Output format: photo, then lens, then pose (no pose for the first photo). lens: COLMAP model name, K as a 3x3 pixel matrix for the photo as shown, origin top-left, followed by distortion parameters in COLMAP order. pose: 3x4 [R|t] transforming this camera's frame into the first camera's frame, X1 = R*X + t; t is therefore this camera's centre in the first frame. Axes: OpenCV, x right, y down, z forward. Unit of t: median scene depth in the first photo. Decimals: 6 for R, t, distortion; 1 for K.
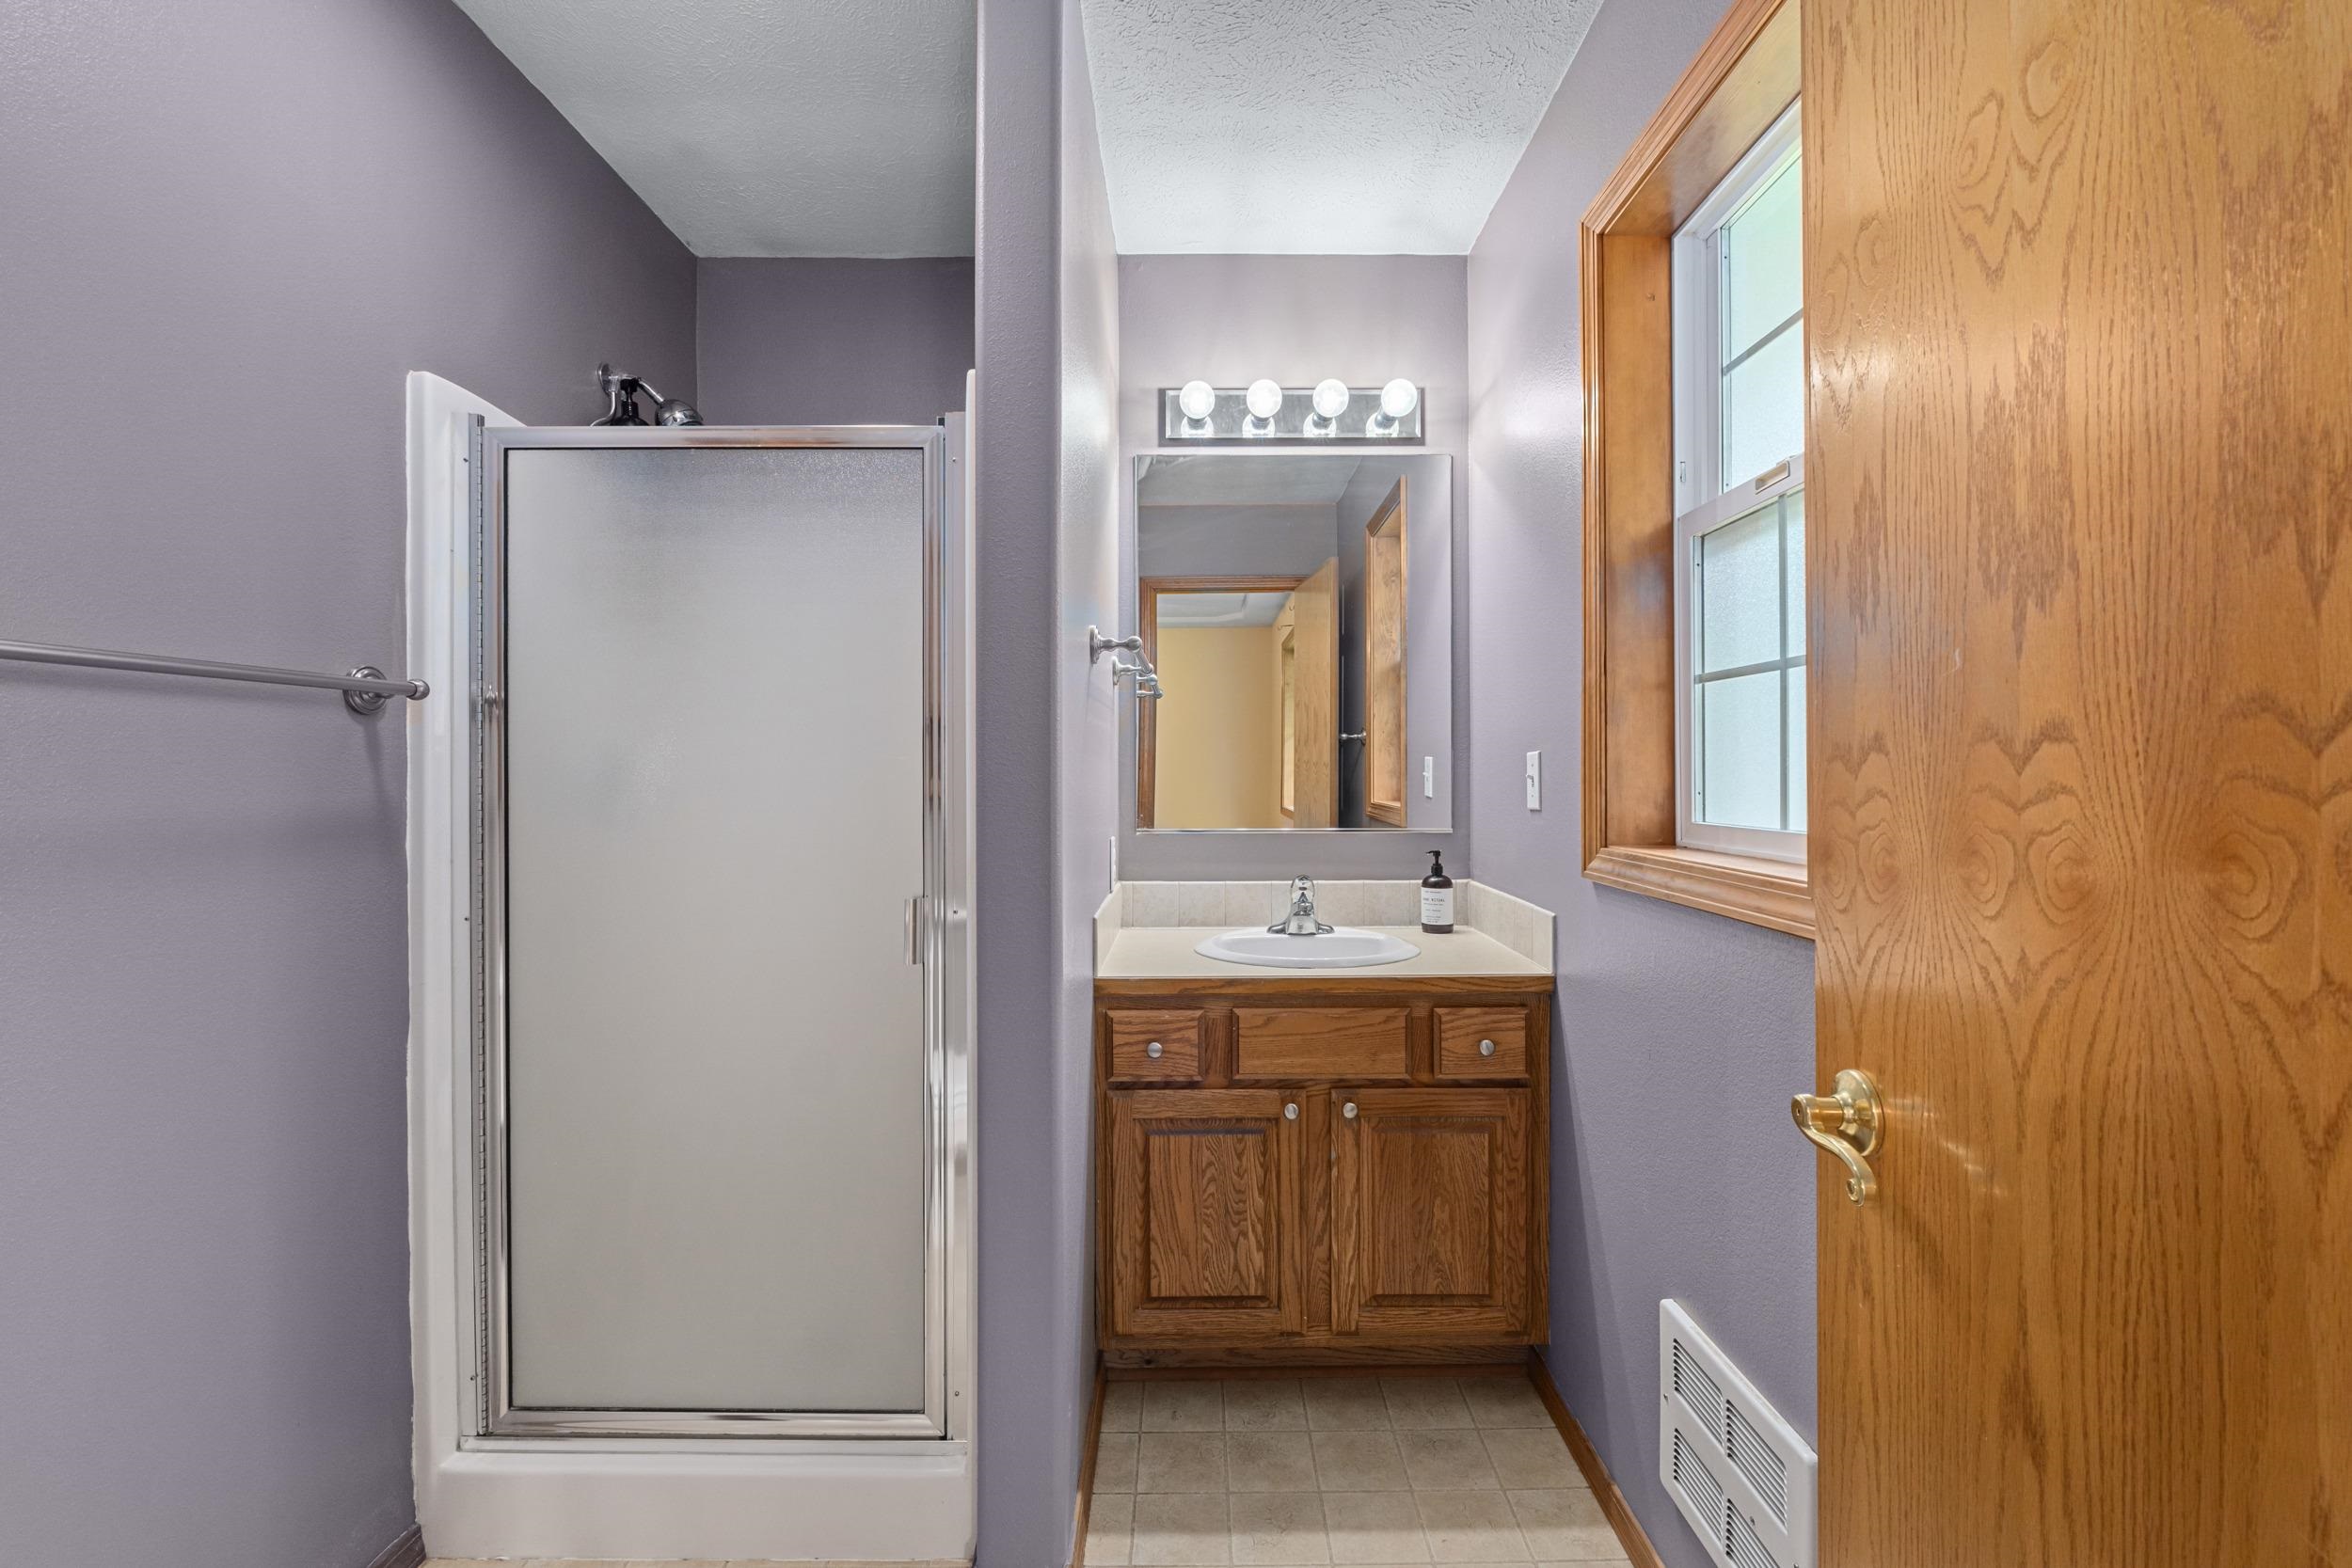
lens RADIAL K [[982.1, 0, 1179.6], [0, 982.1, 762.5], [0, 0, 1]] dist [-0.001026, 0.000026]
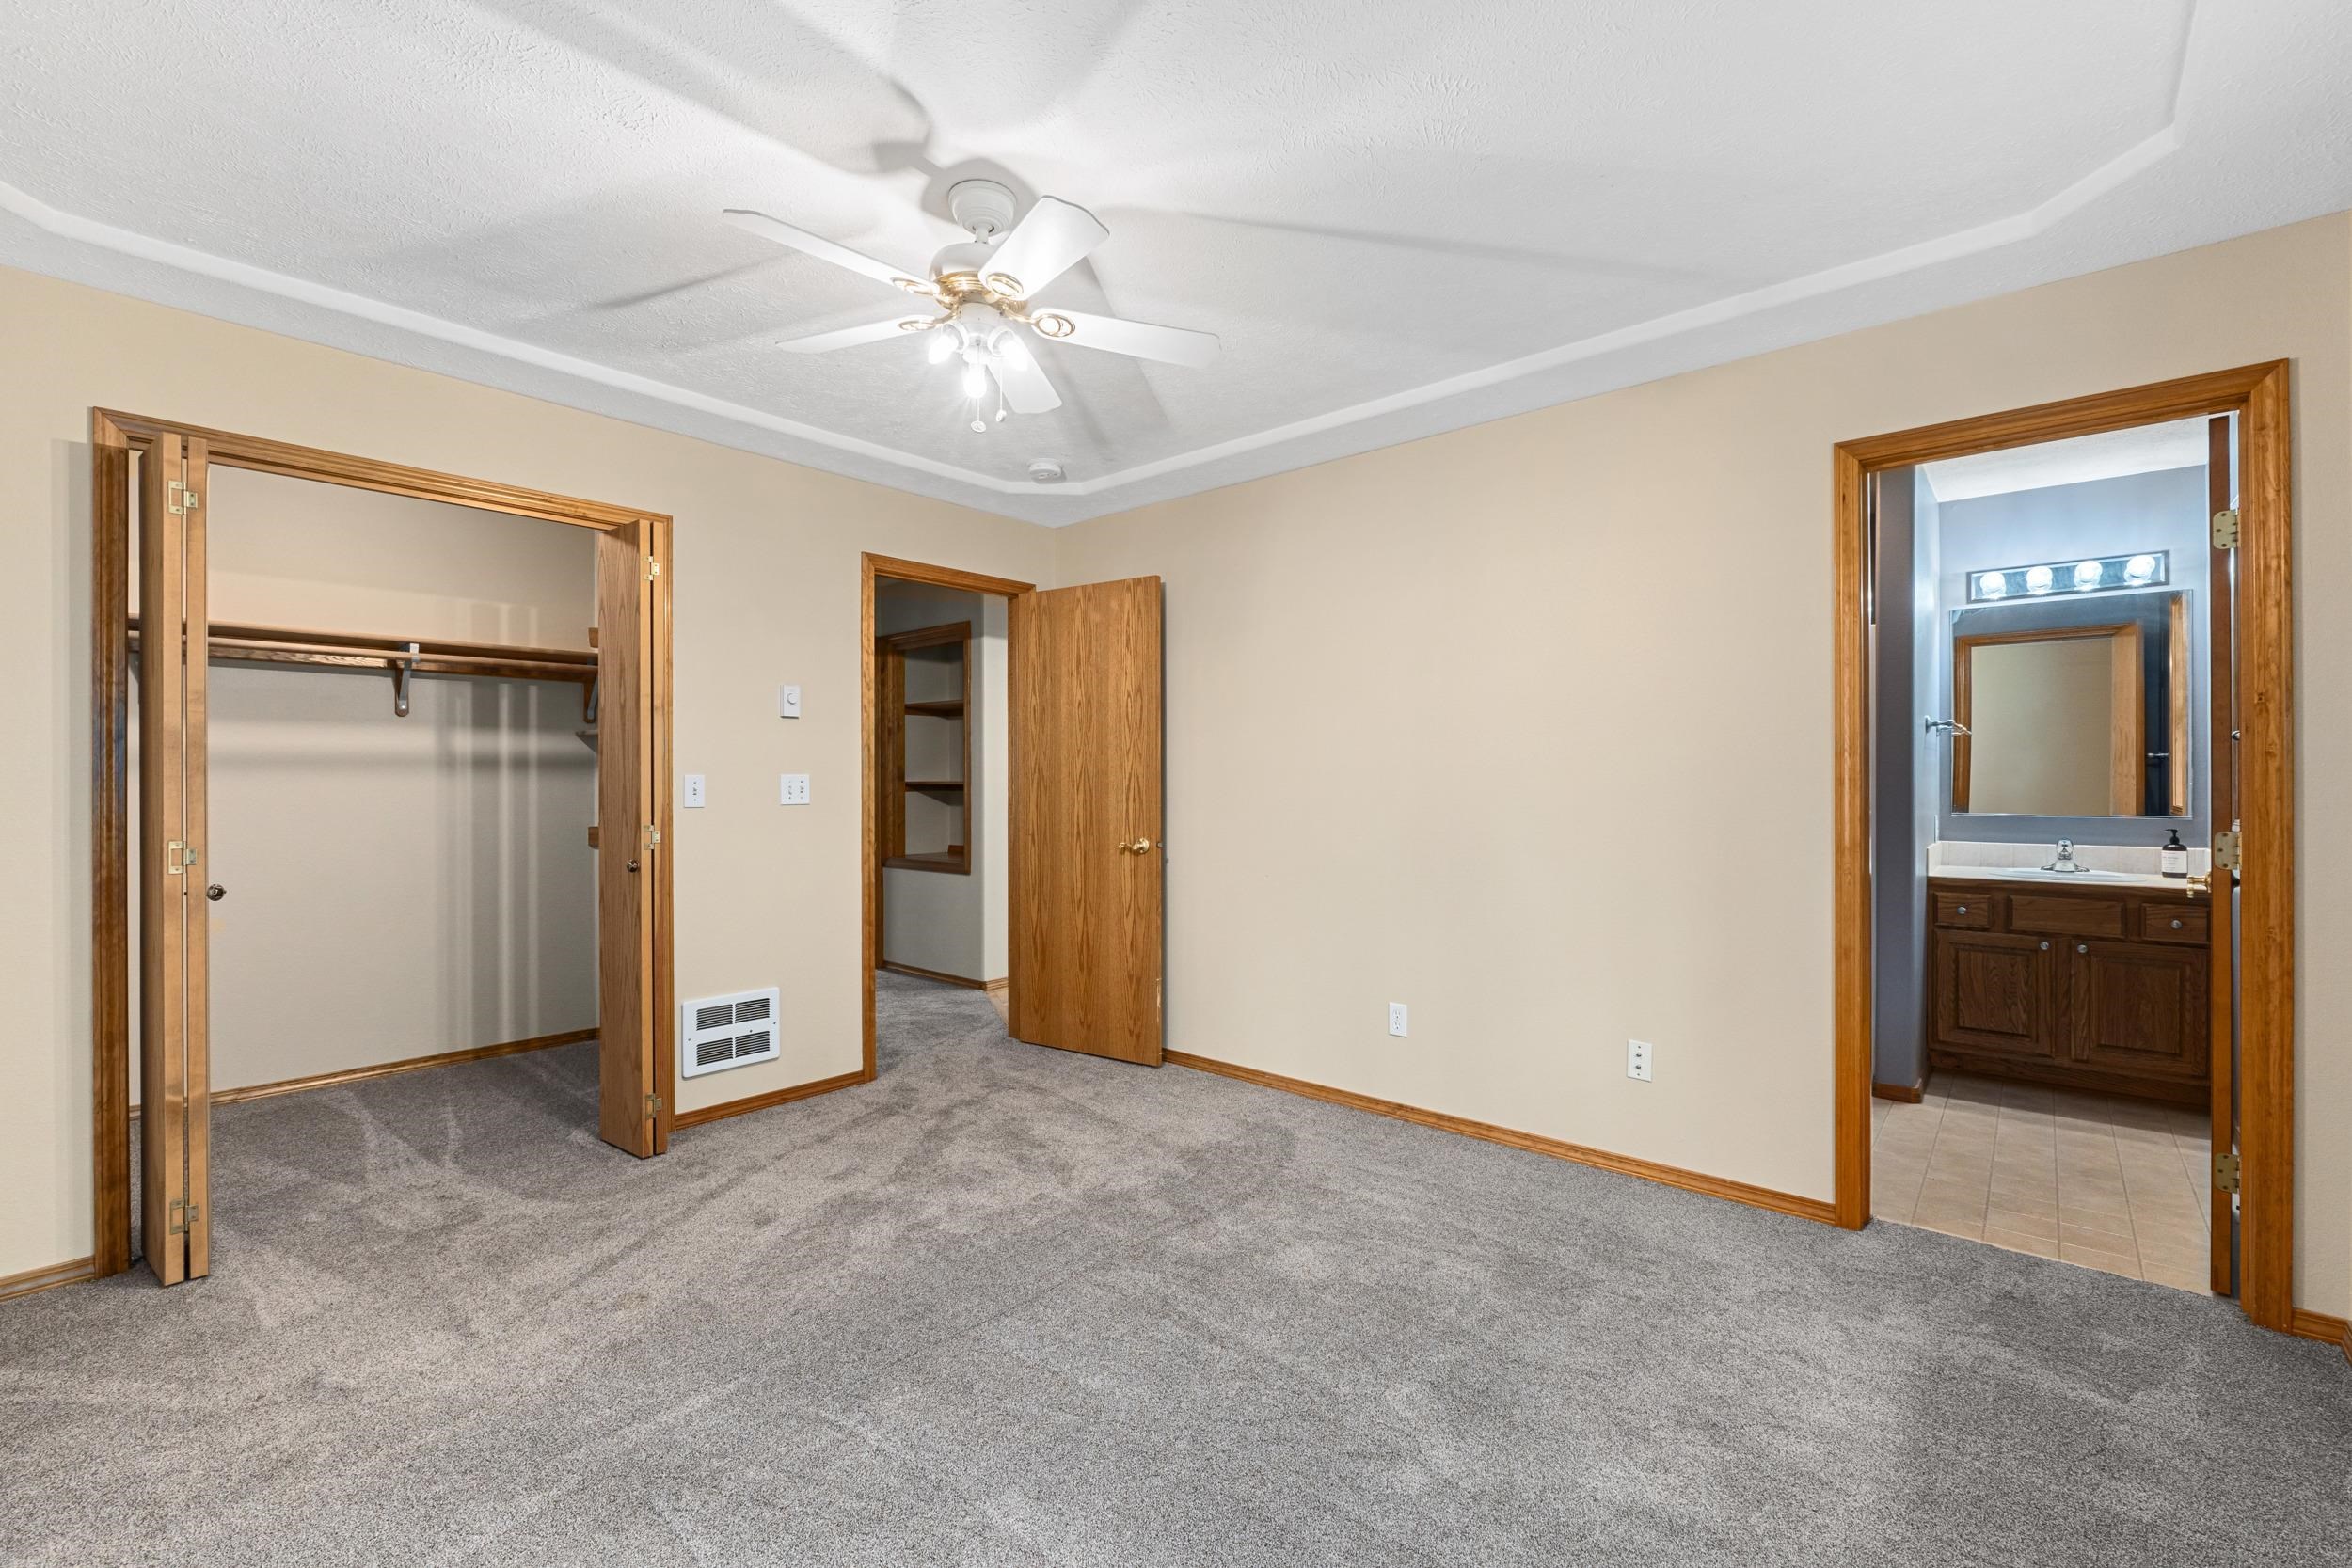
lens RADIAL K [[988.0, 0, 1191.5], [0, 988.0, 783.2], [0, 0, 1]] dist [-0.007915, 0.000209]
pose [[0.762782, 0.001942, -0.646652, 0.078801], [0.003886, 0.999964, 0.007587, -0.010082], [0.646644, -0.008300, 0.762747, -1.704164]]
